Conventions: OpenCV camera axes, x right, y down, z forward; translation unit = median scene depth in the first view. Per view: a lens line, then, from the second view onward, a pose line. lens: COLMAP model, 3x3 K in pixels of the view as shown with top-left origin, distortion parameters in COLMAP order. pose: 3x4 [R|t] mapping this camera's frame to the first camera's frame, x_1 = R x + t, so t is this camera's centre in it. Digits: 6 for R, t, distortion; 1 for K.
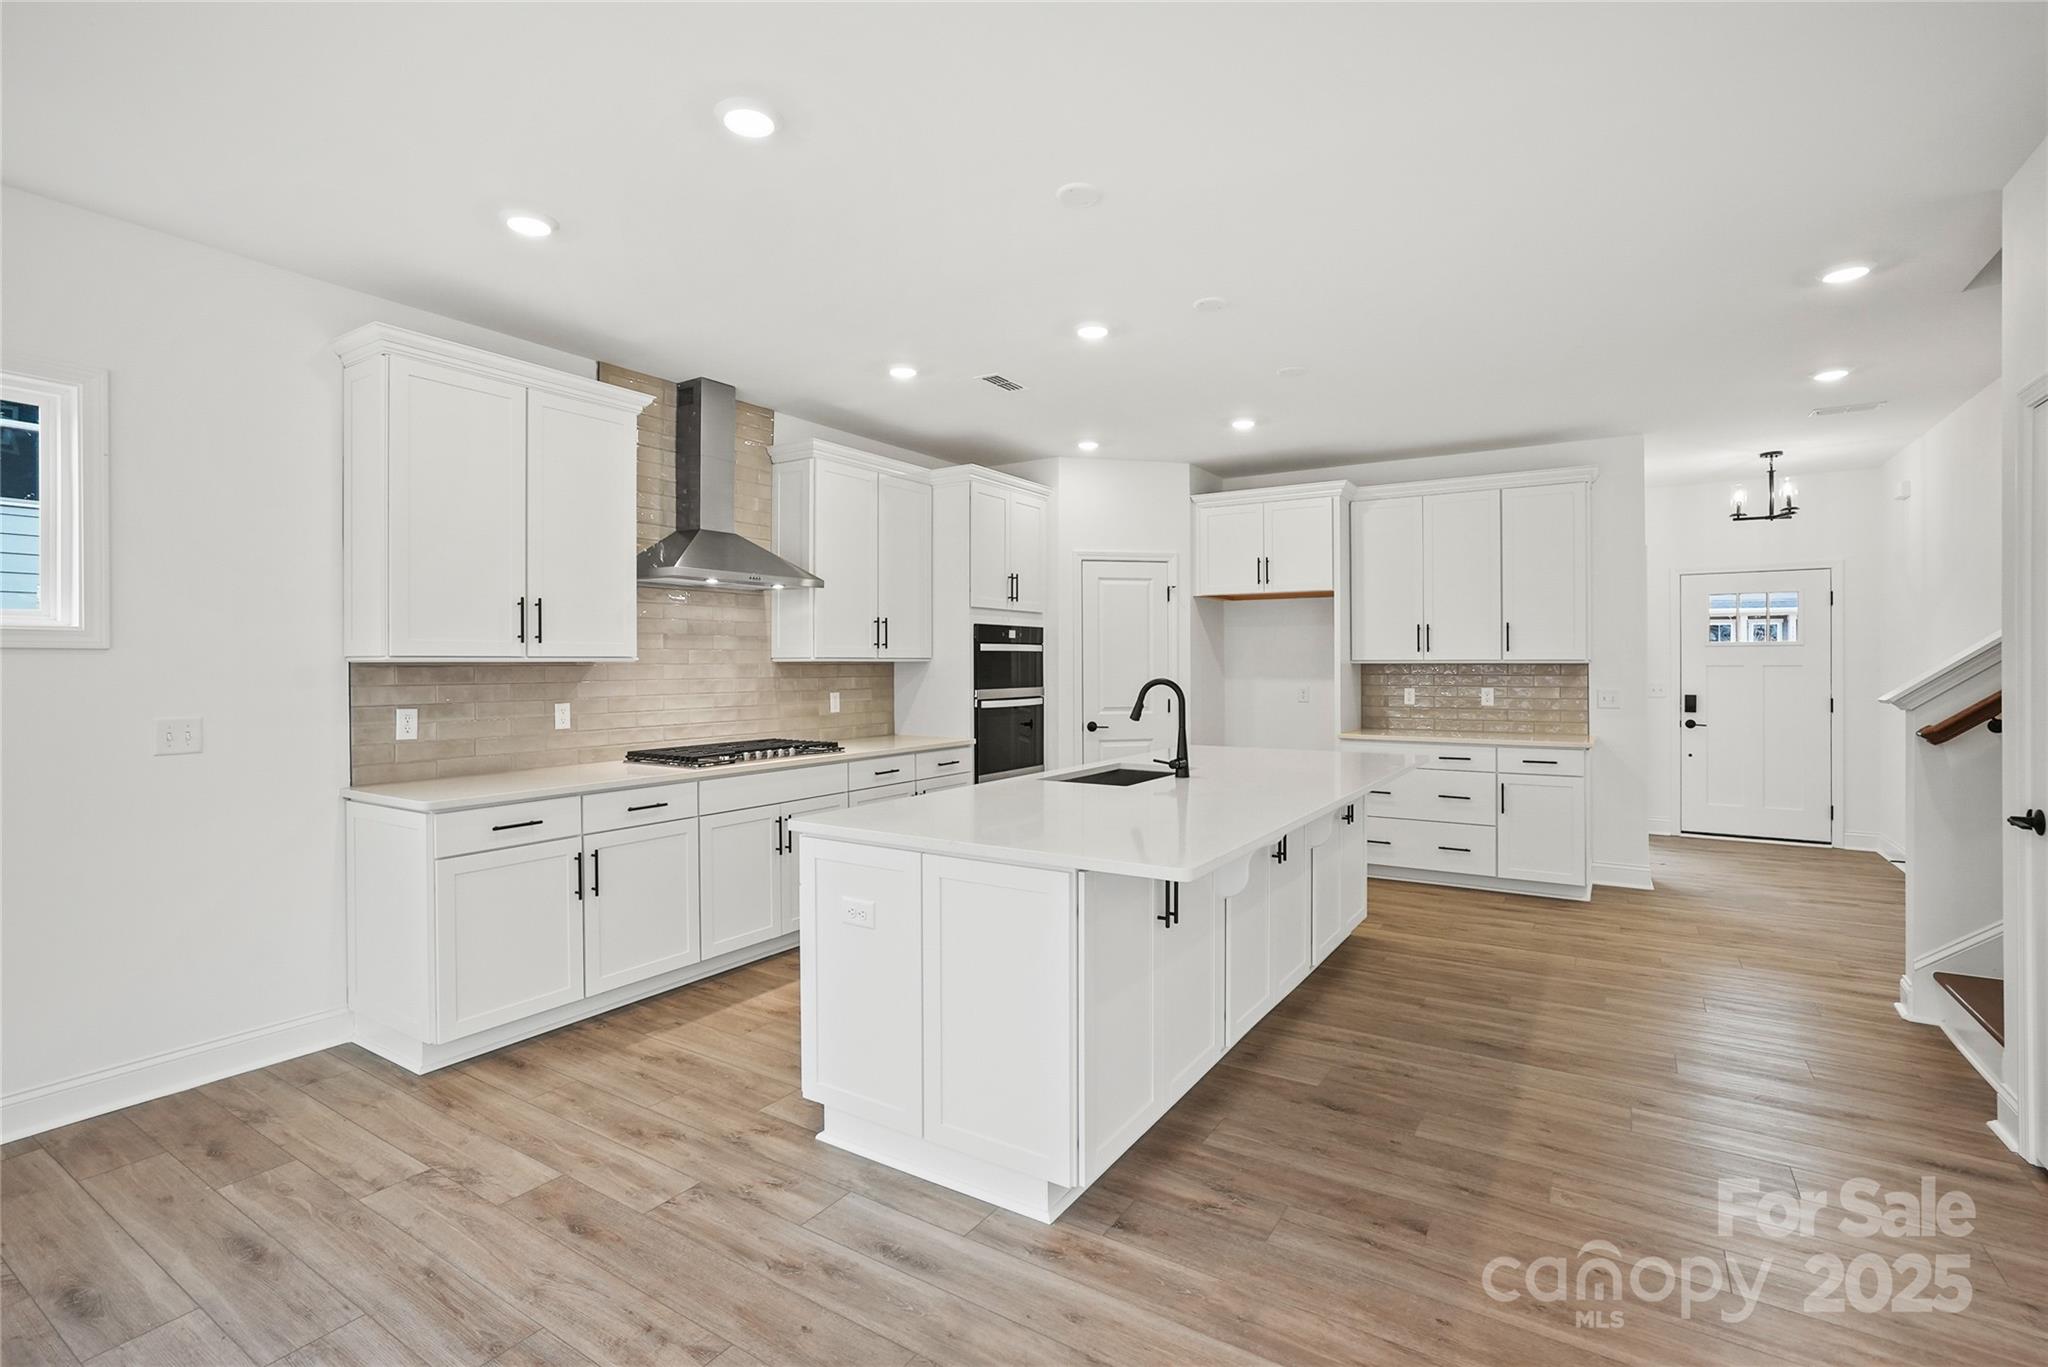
lens RADIAL K [[947.5, 0, 1024.6], [0, 947.5, 660.3], [0, 0, 1]] dist [-0.027647, 0.013892]
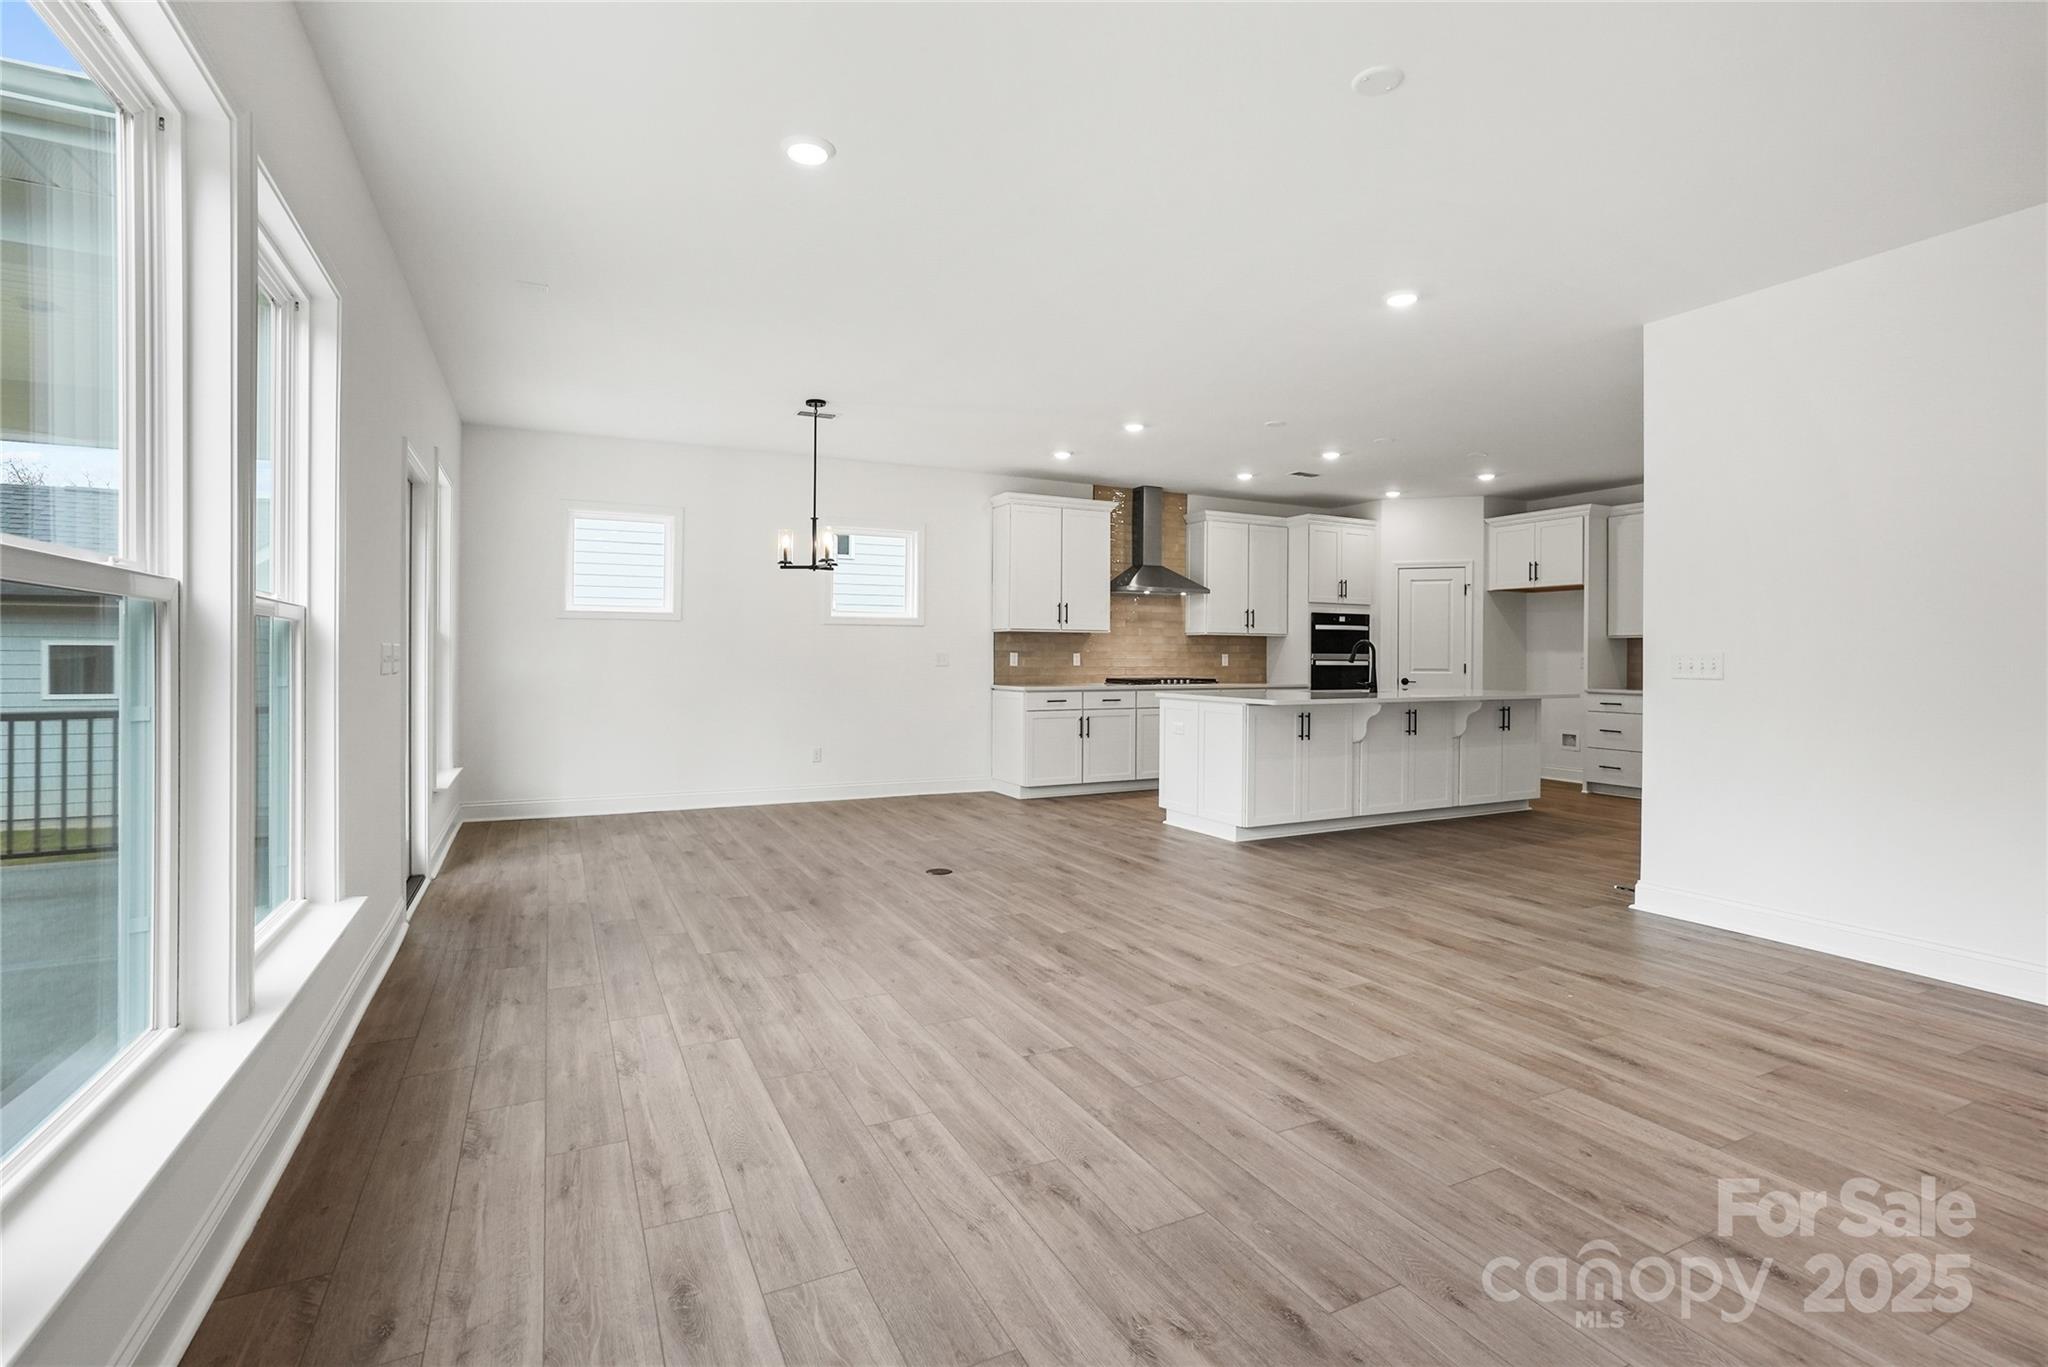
lens RADIAL K [[947.5, 0, 1029.2], [0, 947.5, 649.0], [0, 0, 1]] dist [-0.027647, 0.013892]
pose [[0.861609, 0.004038, -0.507557, 0.404929], [-0.007411, 0.999962, -0.004625, 0.039695], [0.507519, 0.007746, 0.861606, -0.722159]]
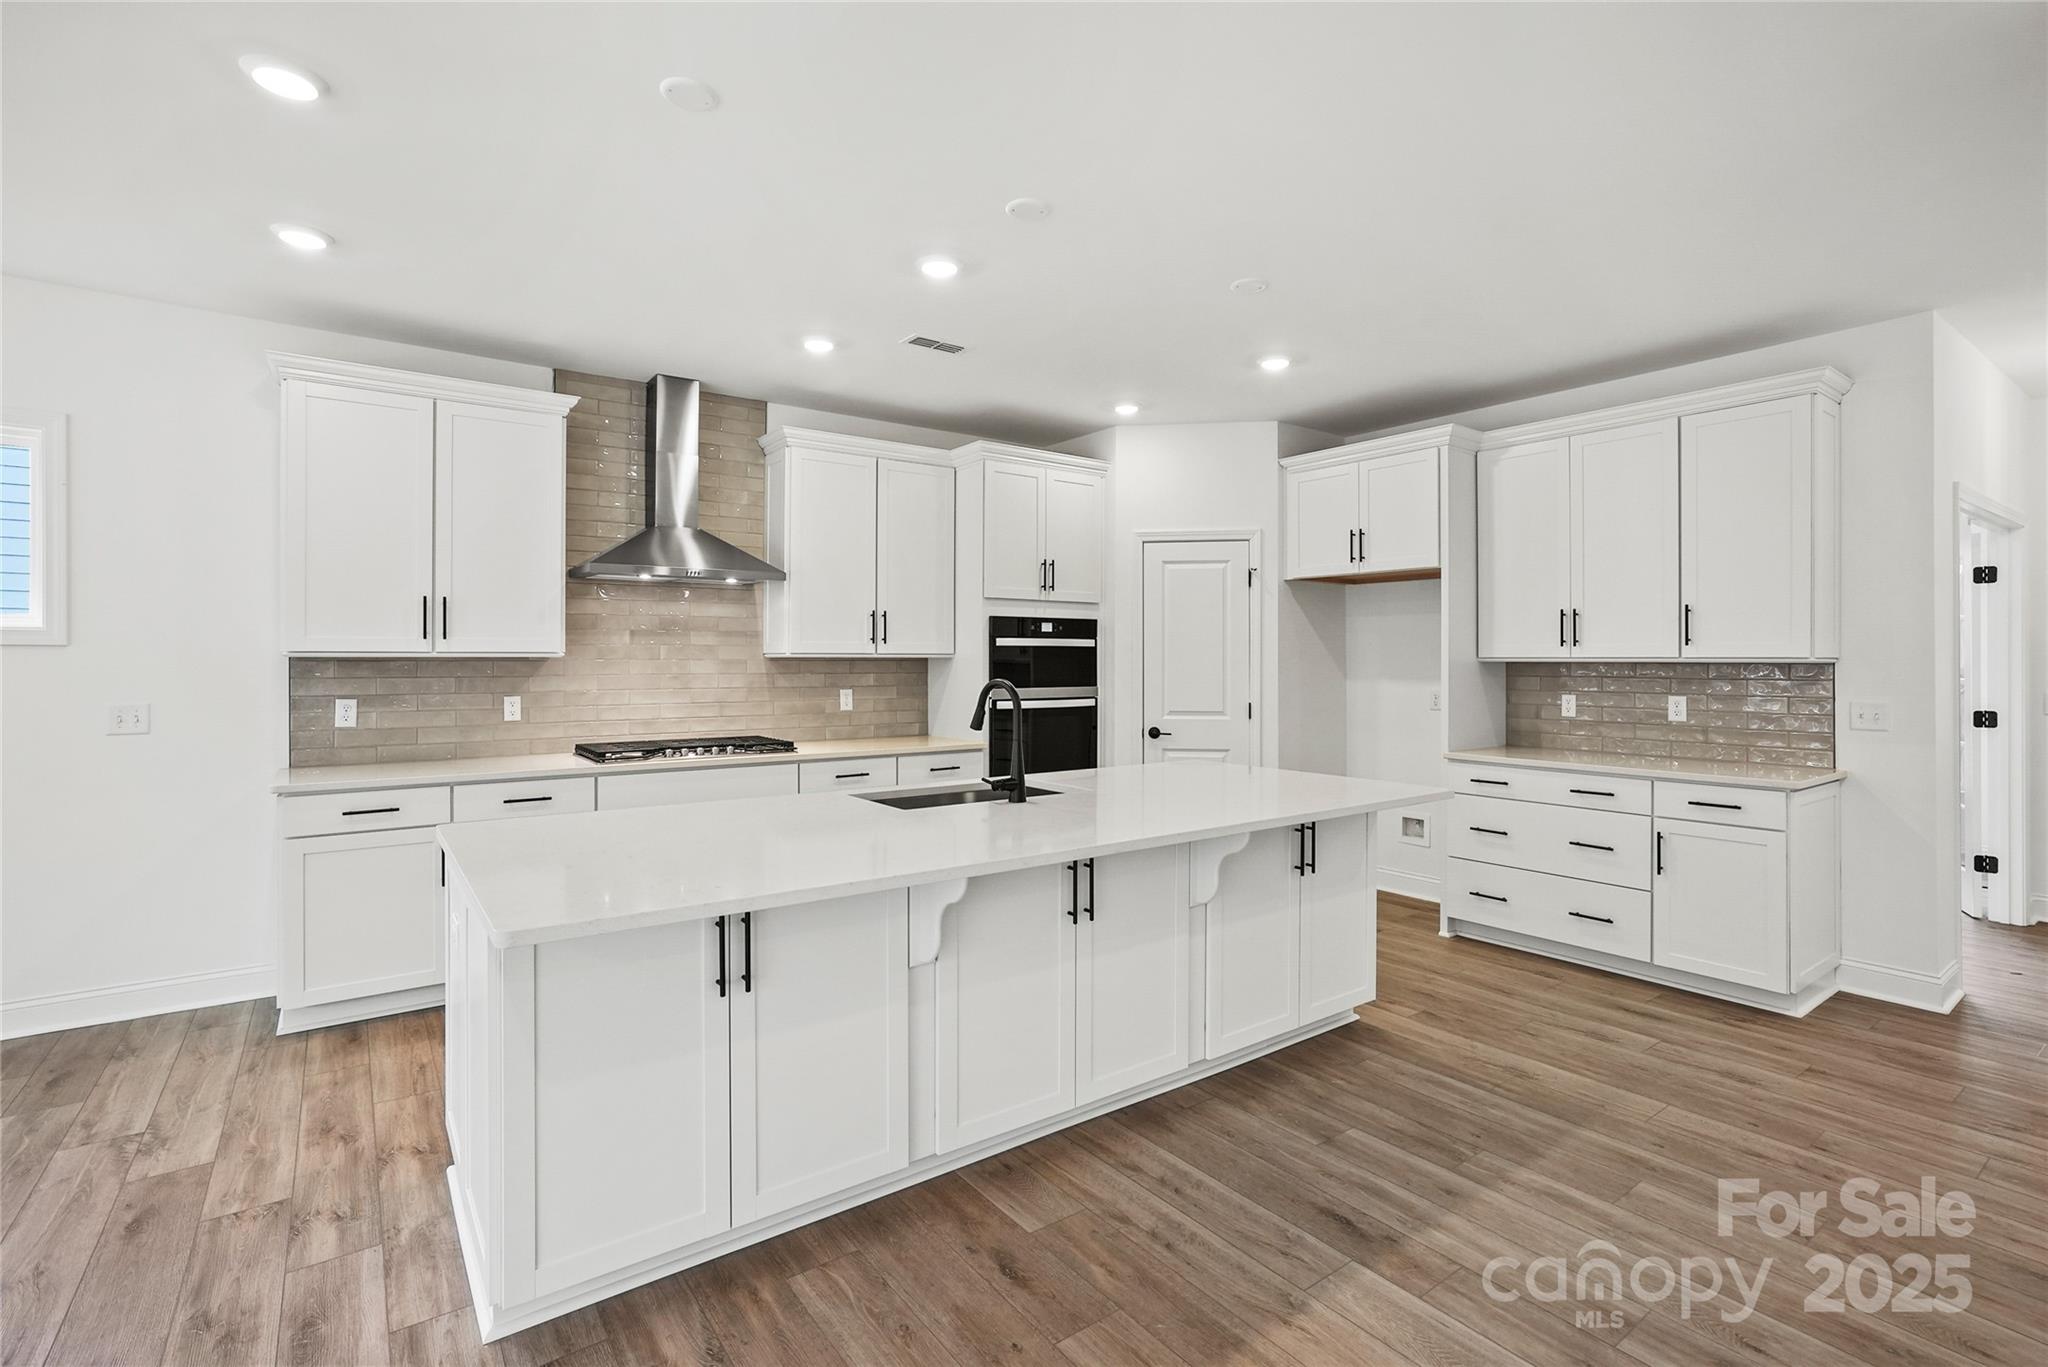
lens RADIAL K [[947.5, 0, 1024.9], [0, 947.5, 652.1], [0, 0, 1]] dist [-0.027647, 0.013892]
pose [[0.931755, 0.000602, -0.363087, 0.359290], [-0.002067, 0.999991, -0.003645, -0.000961], [0.363081, 0.004147, 0.931748, 0.192677]]
